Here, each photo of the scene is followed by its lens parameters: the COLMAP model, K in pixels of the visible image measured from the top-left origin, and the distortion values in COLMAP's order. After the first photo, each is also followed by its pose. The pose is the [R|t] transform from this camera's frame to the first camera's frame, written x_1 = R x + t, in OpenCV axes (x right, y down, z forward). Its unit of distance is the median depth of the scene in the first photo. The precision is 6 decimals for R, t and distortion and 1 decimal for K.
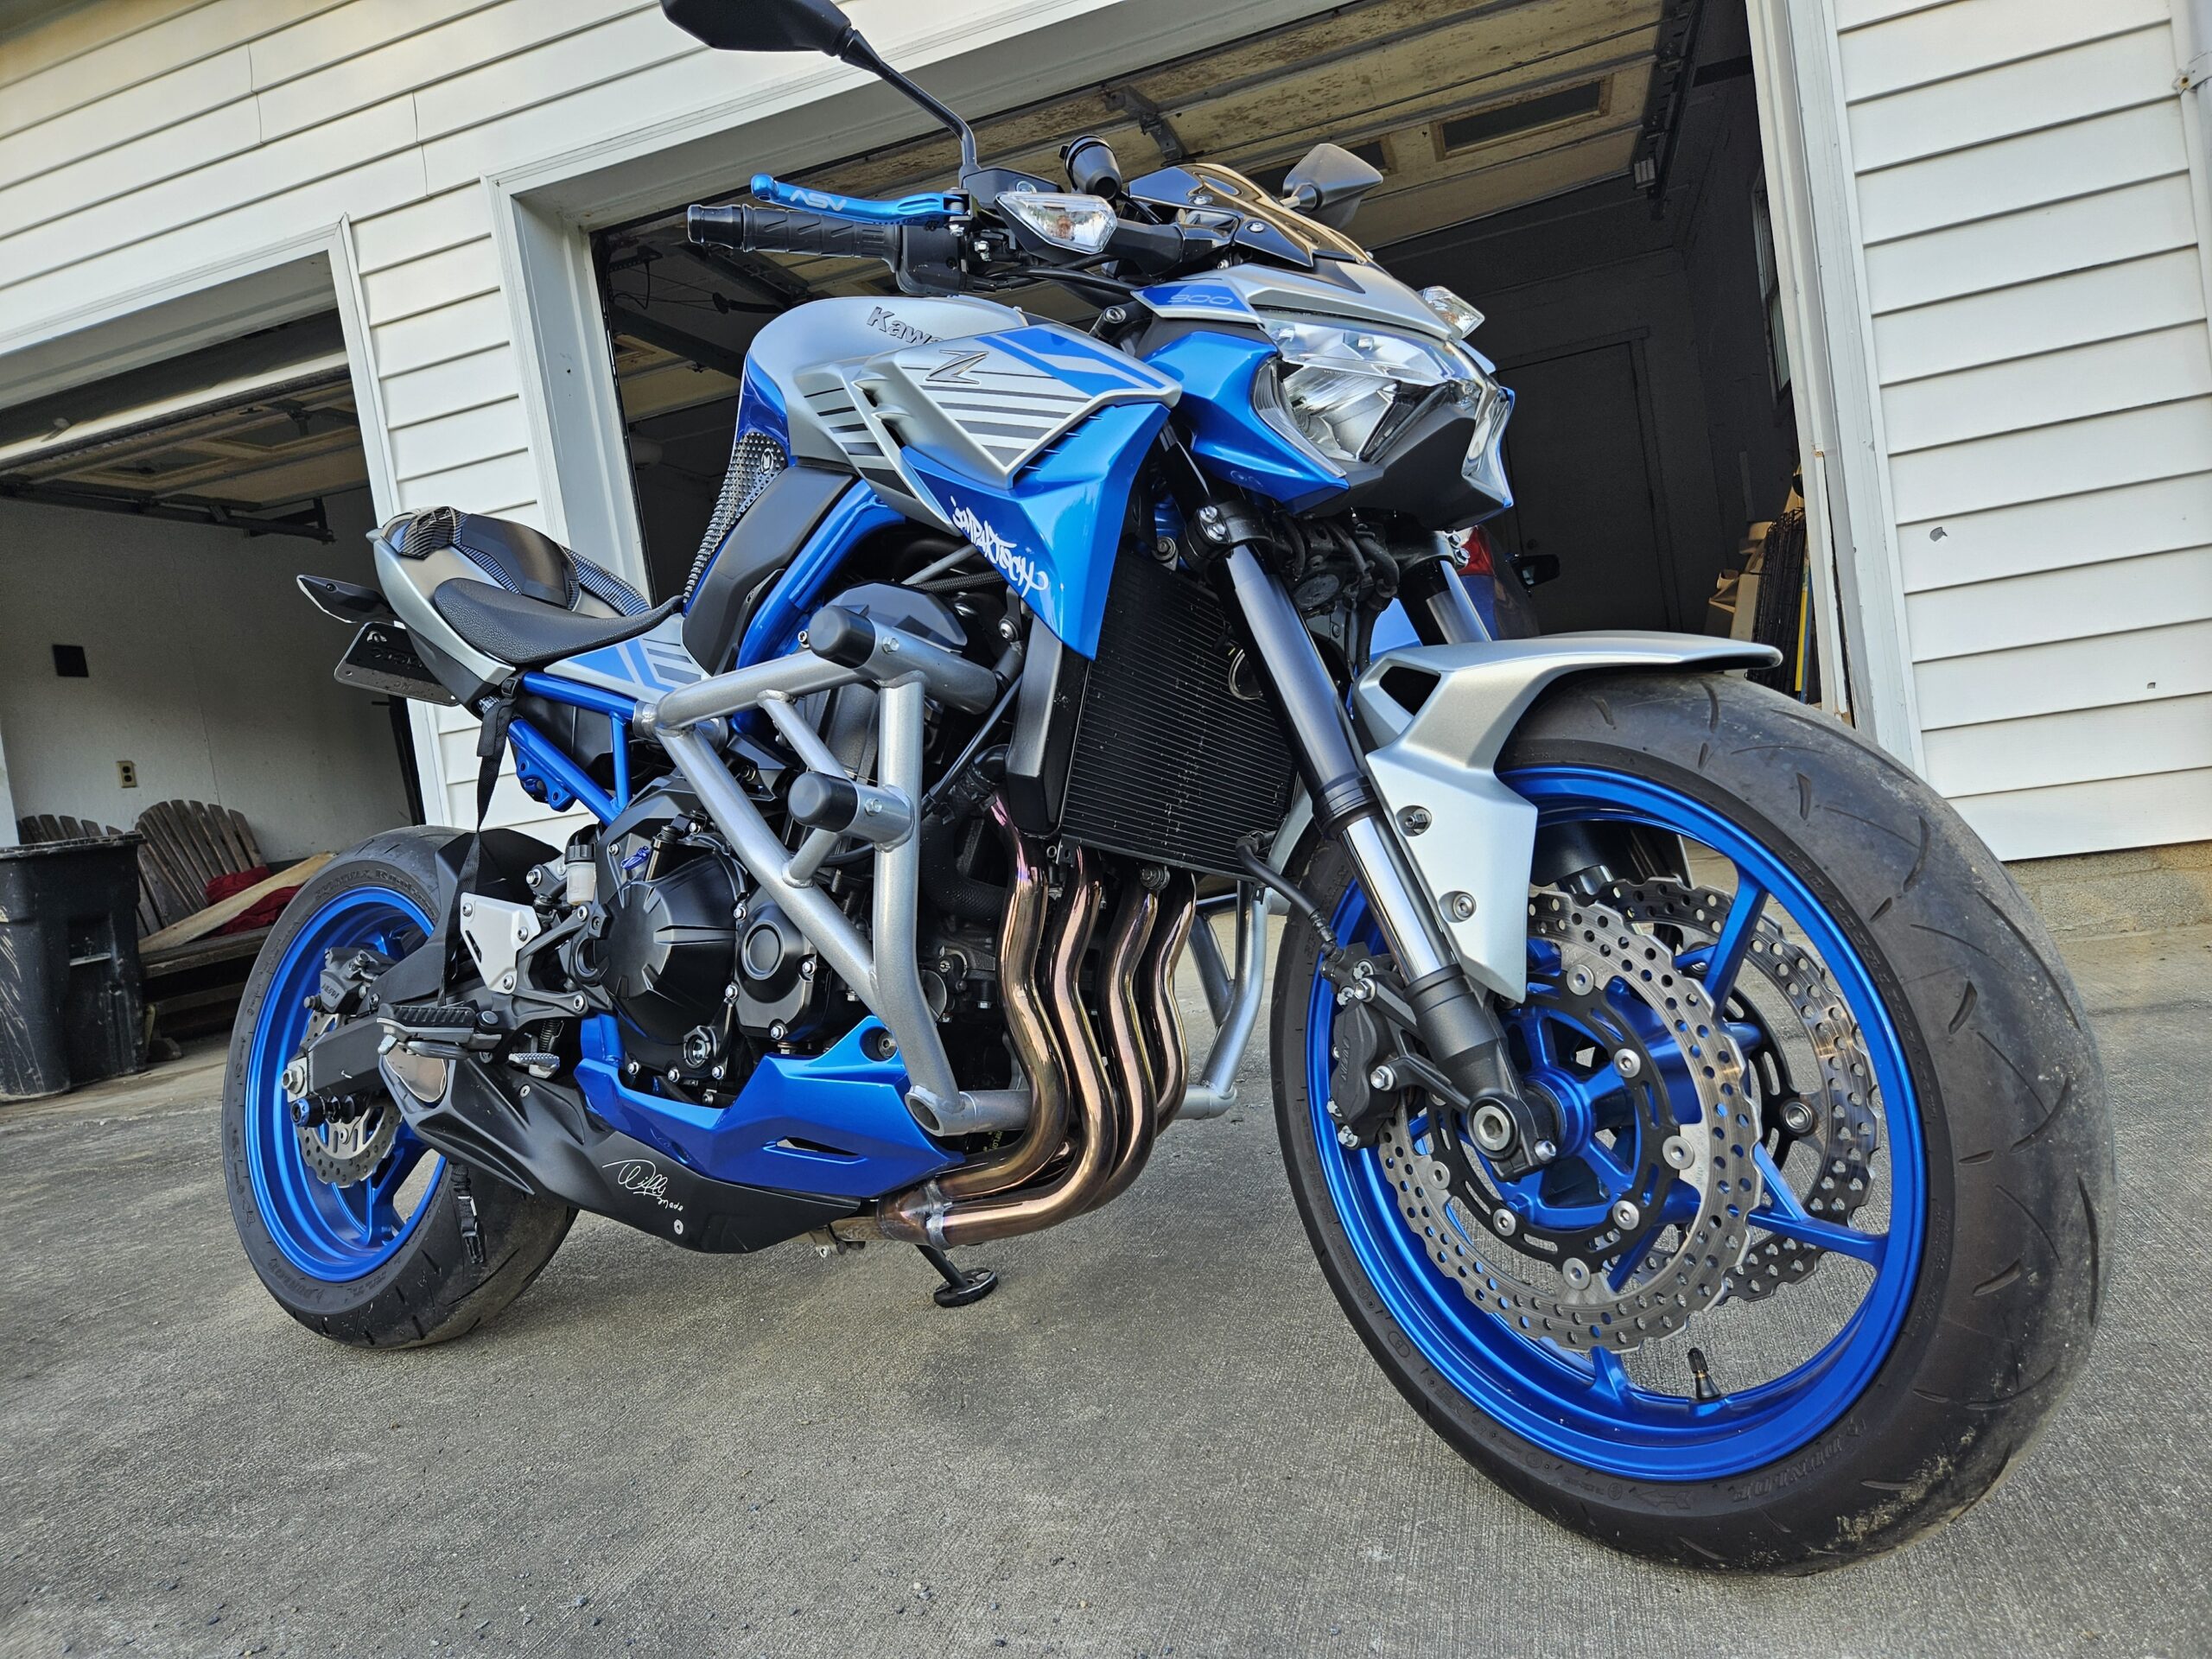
lens RADIAL K [[1487.3, 0, 1093.8], [0, 1487.3, 829.8], [0, 0, 1]] dist [0.055224, -0.051825]
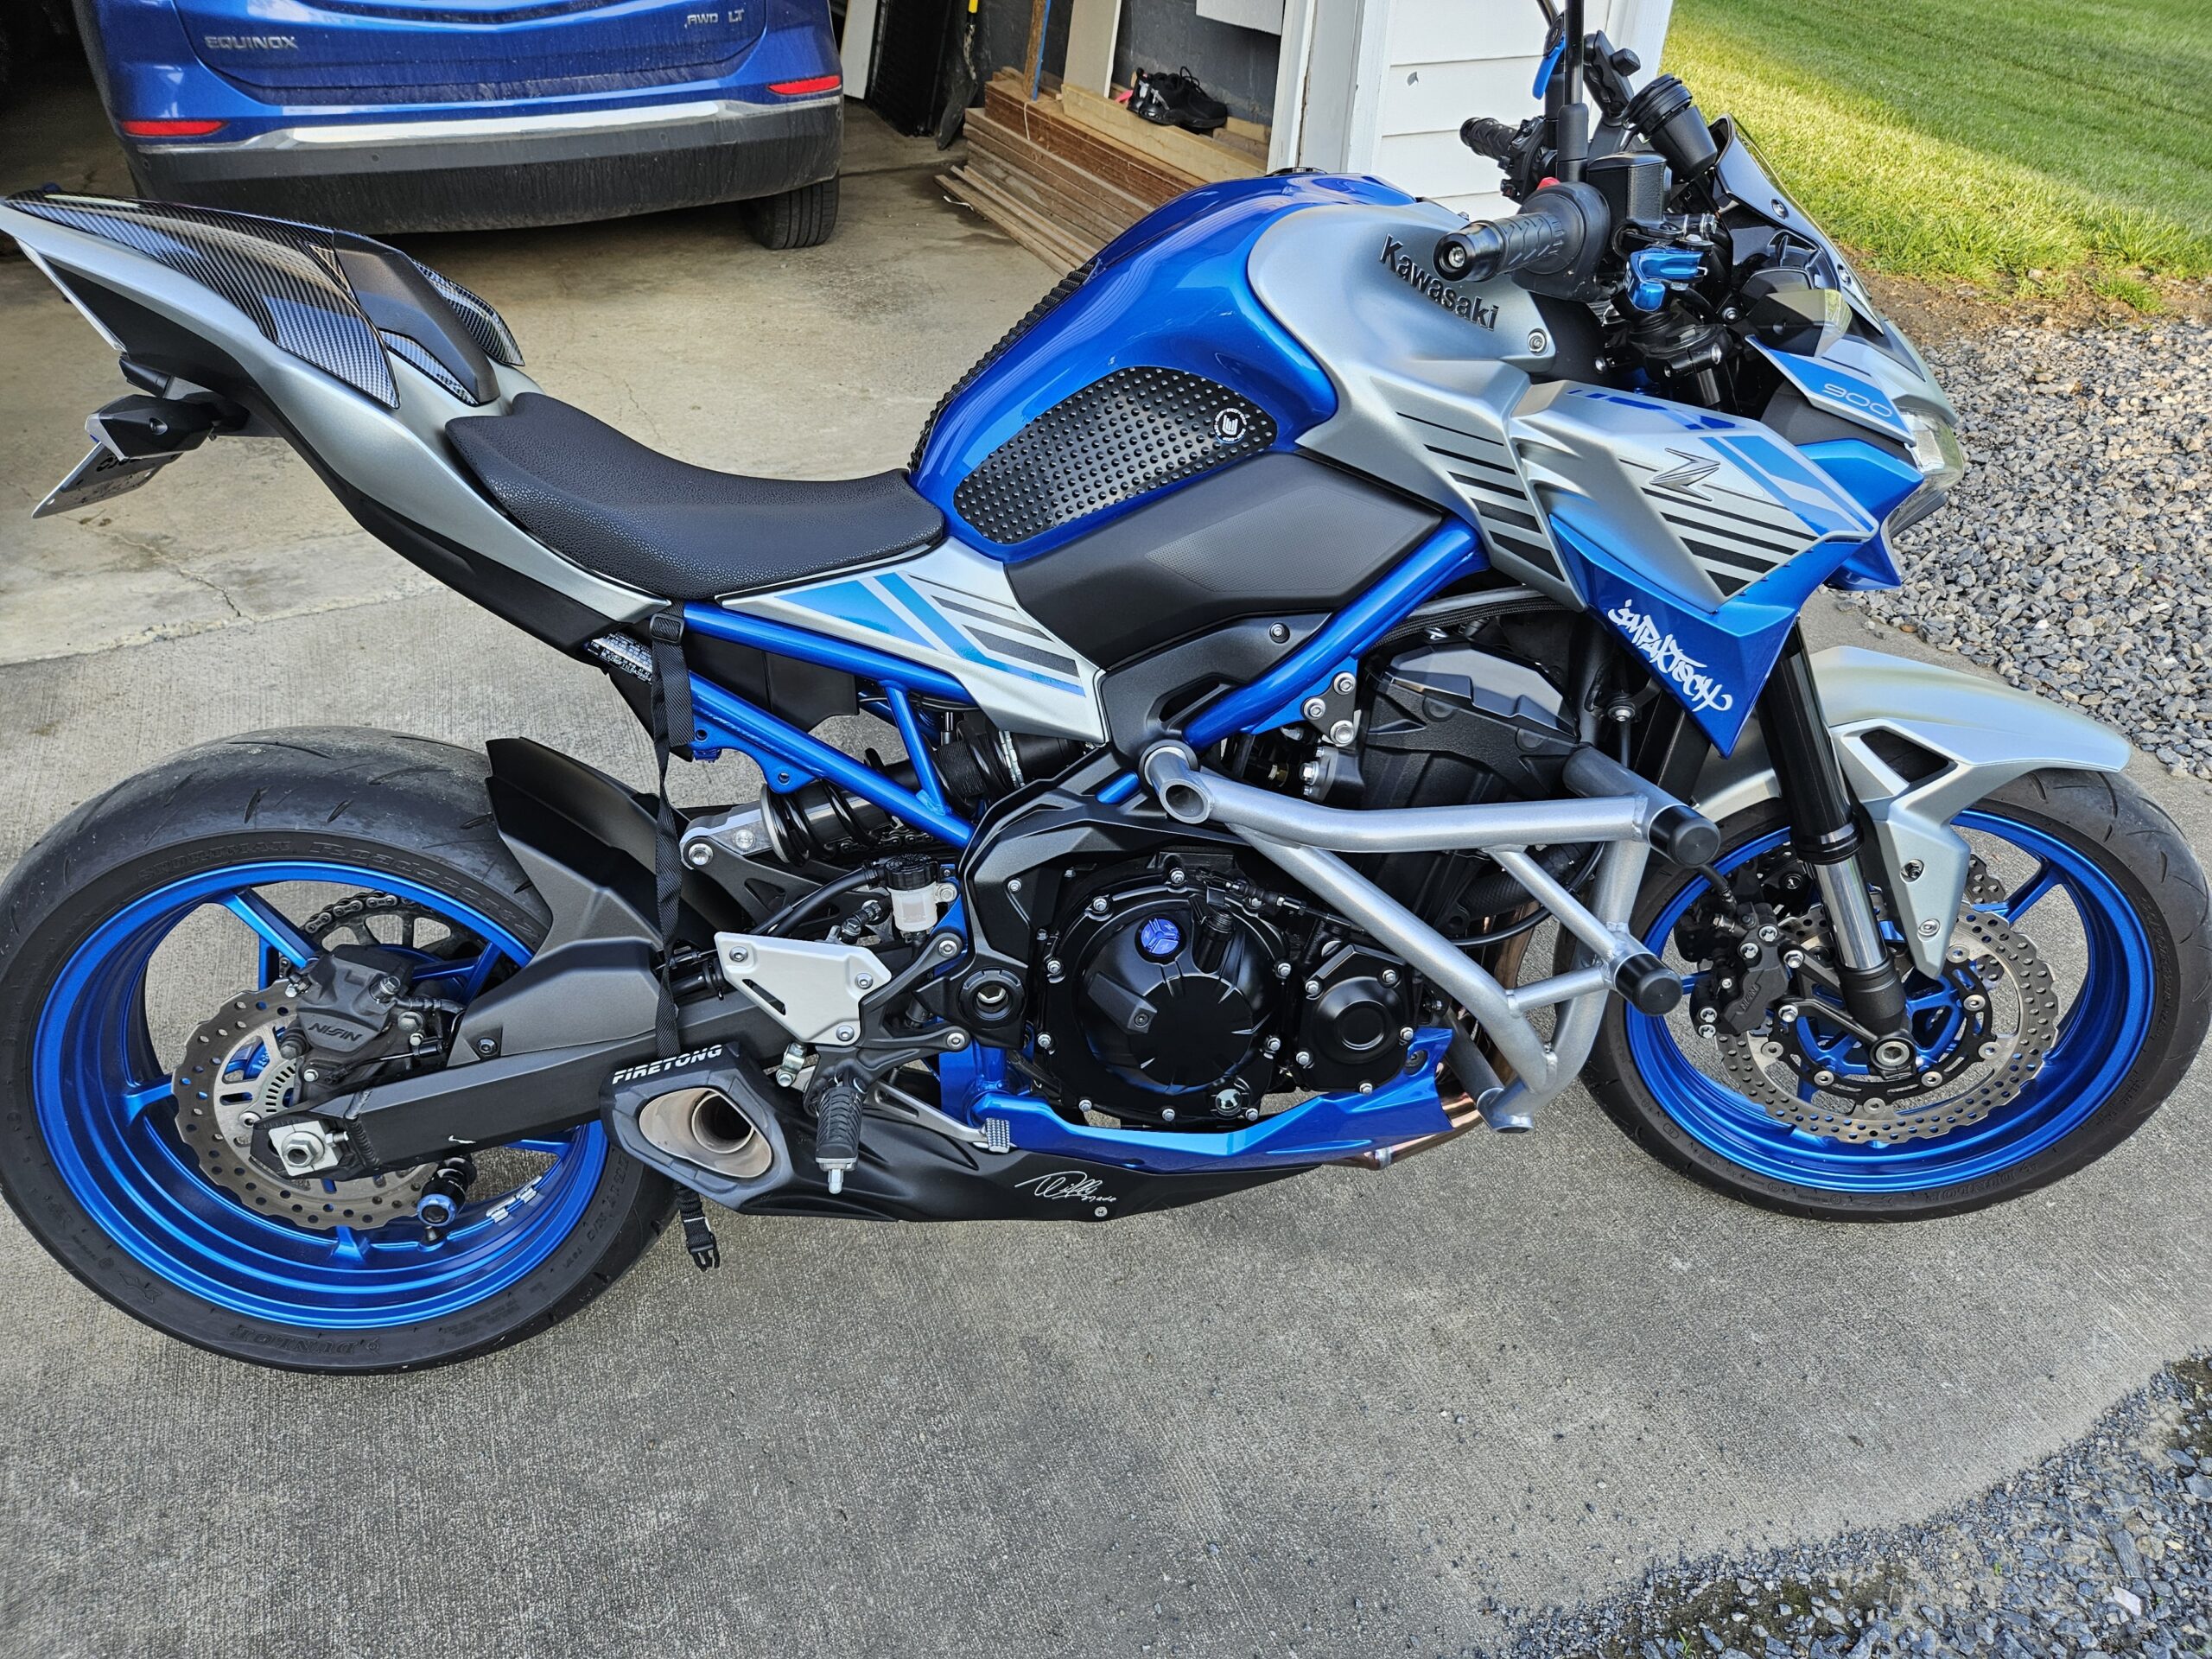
lens RADIAL K [[1479.6, 0, 1106.0], [0, 1479.6, 829.5], [0, 0, 1]] dist [0.054256, -0.046540]
pose [[0.751430, -0.249387, 0.610867, -0.791390], [-0.097675, 0.873575, 0.476788, -0.422601], [-0.652543, -0.417939, 0.632072, 0.452160]]
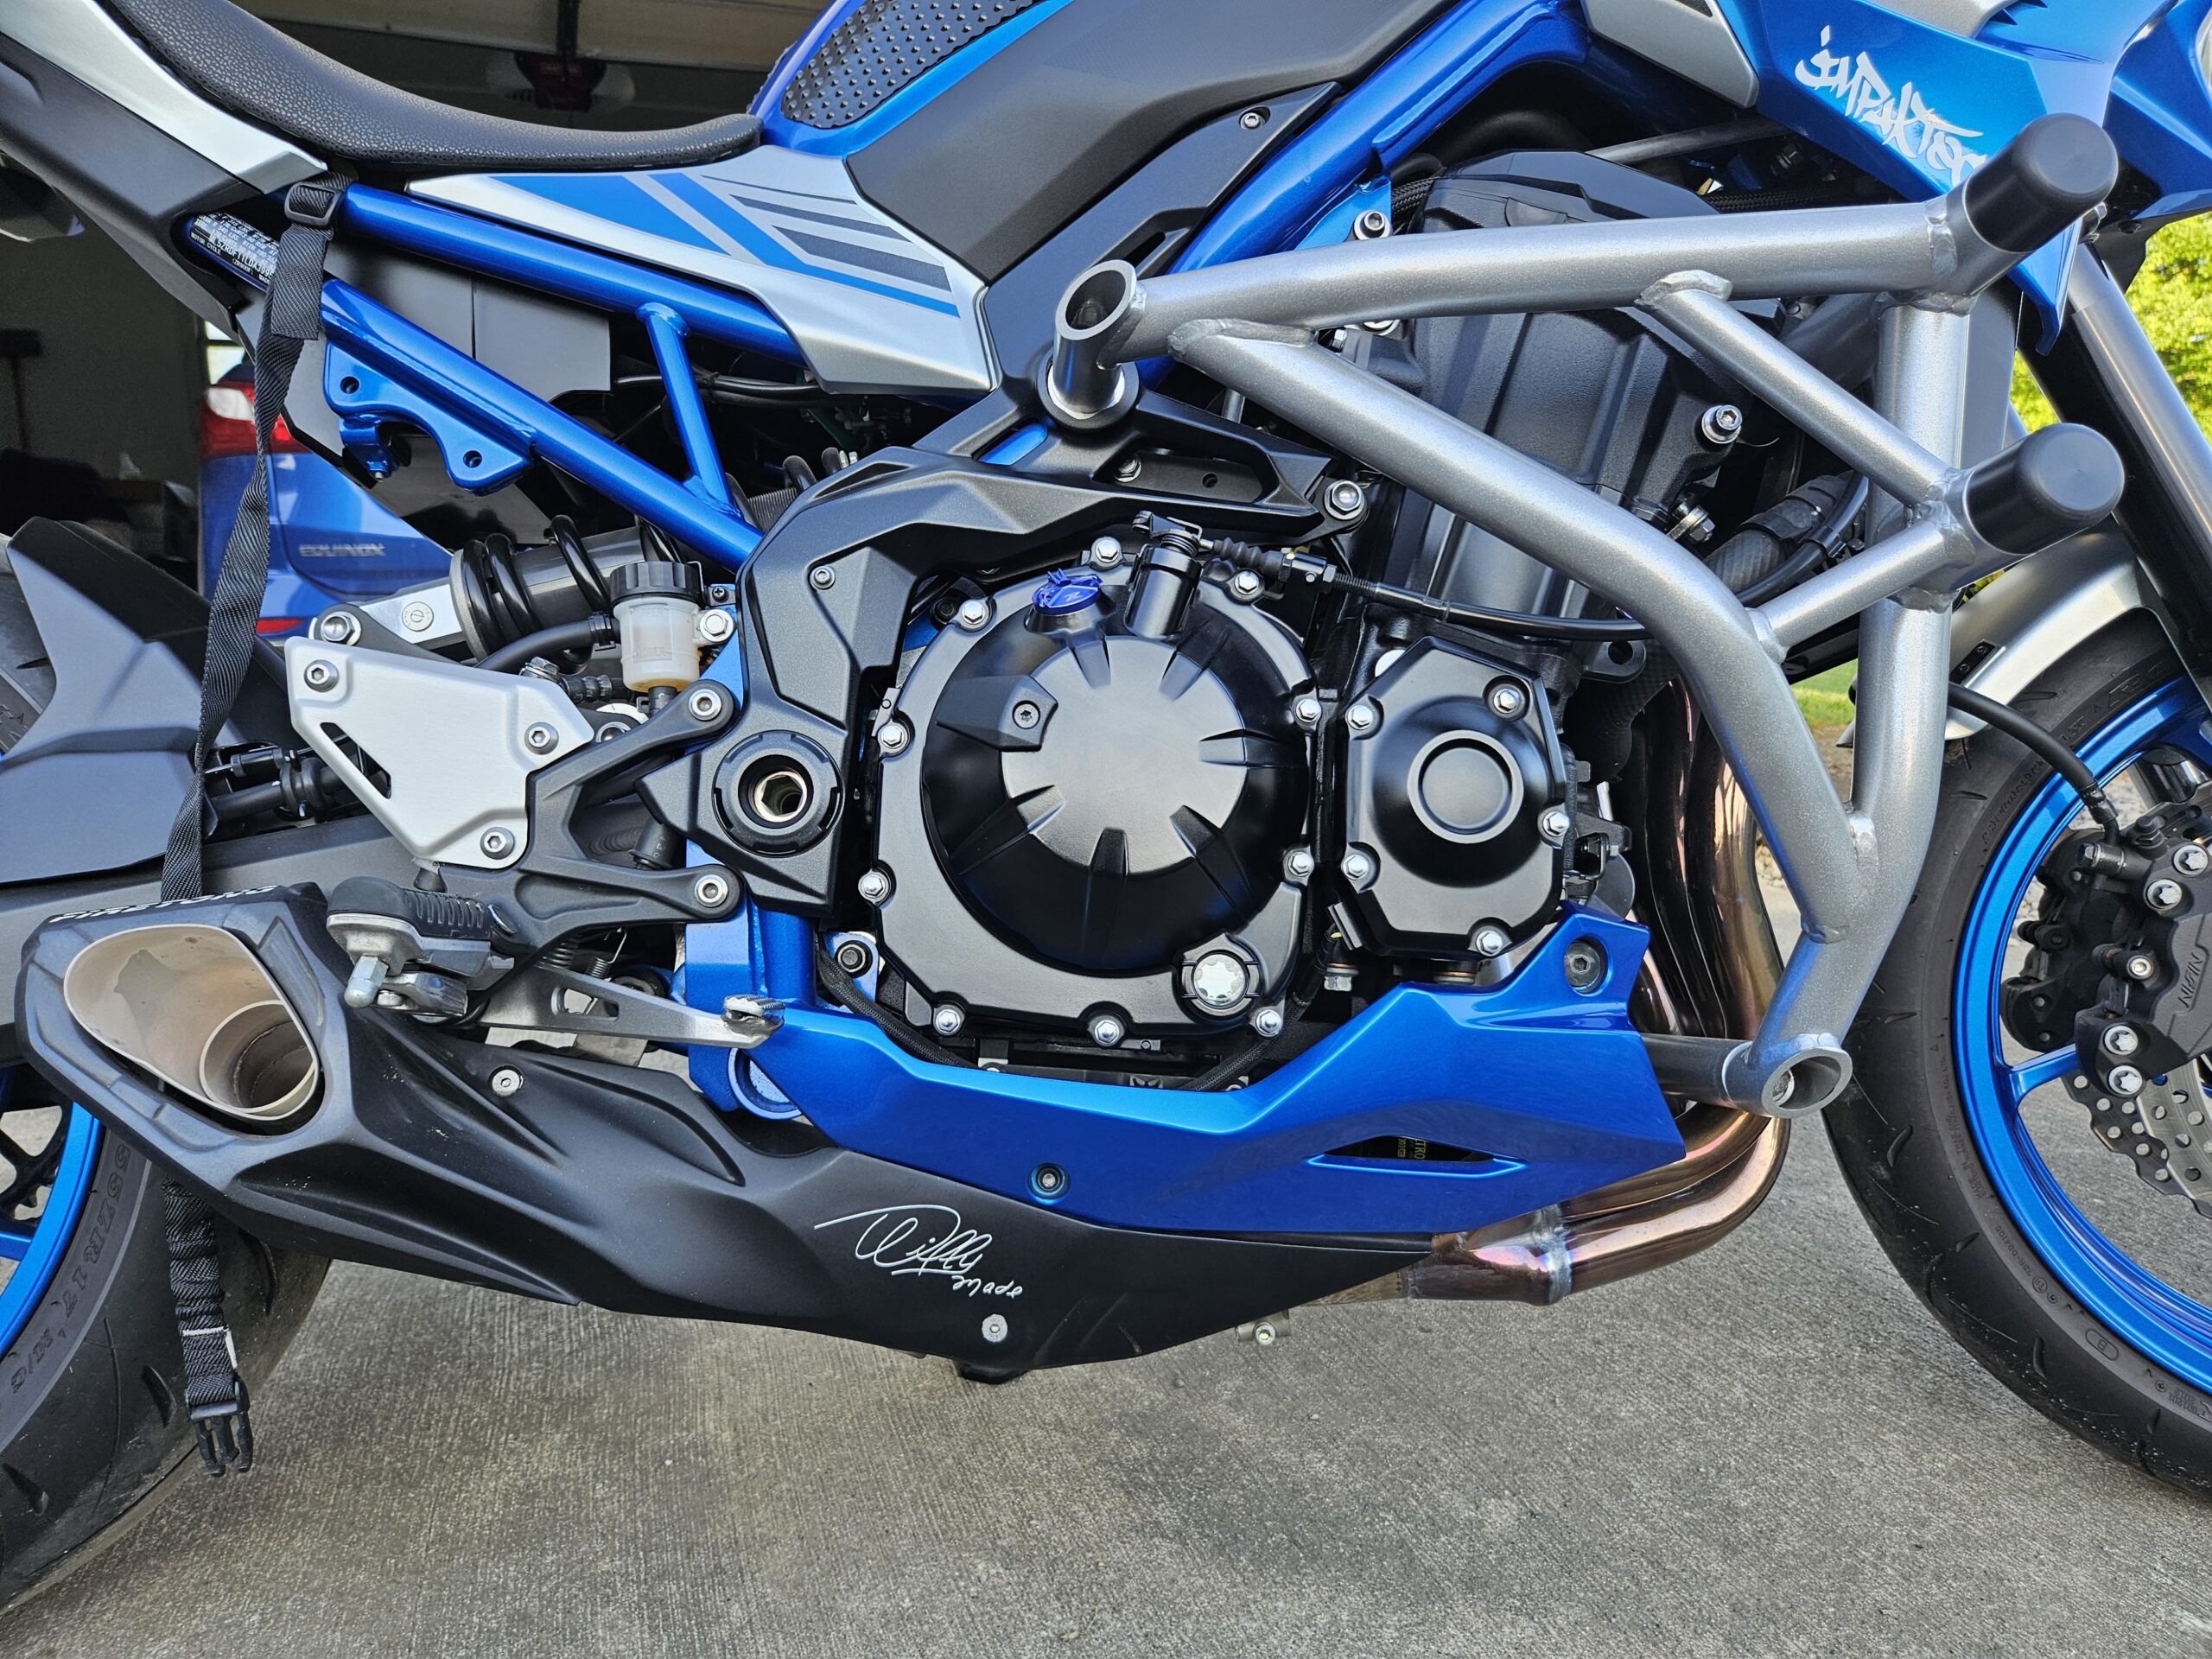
lens RADIAL K [[1487.3, 0, 1093.8], [0, 1487.3, 829.8], [0, 0, 1]] dist [0.055224, -0.051825]
pose [[0.797461, 0.045897, 0.601622, -0.542432], [-0.068956, 0.997502, 0.015304, 0.082181], [-0.599417, -0.053690, 0.798634, 0.558872]]
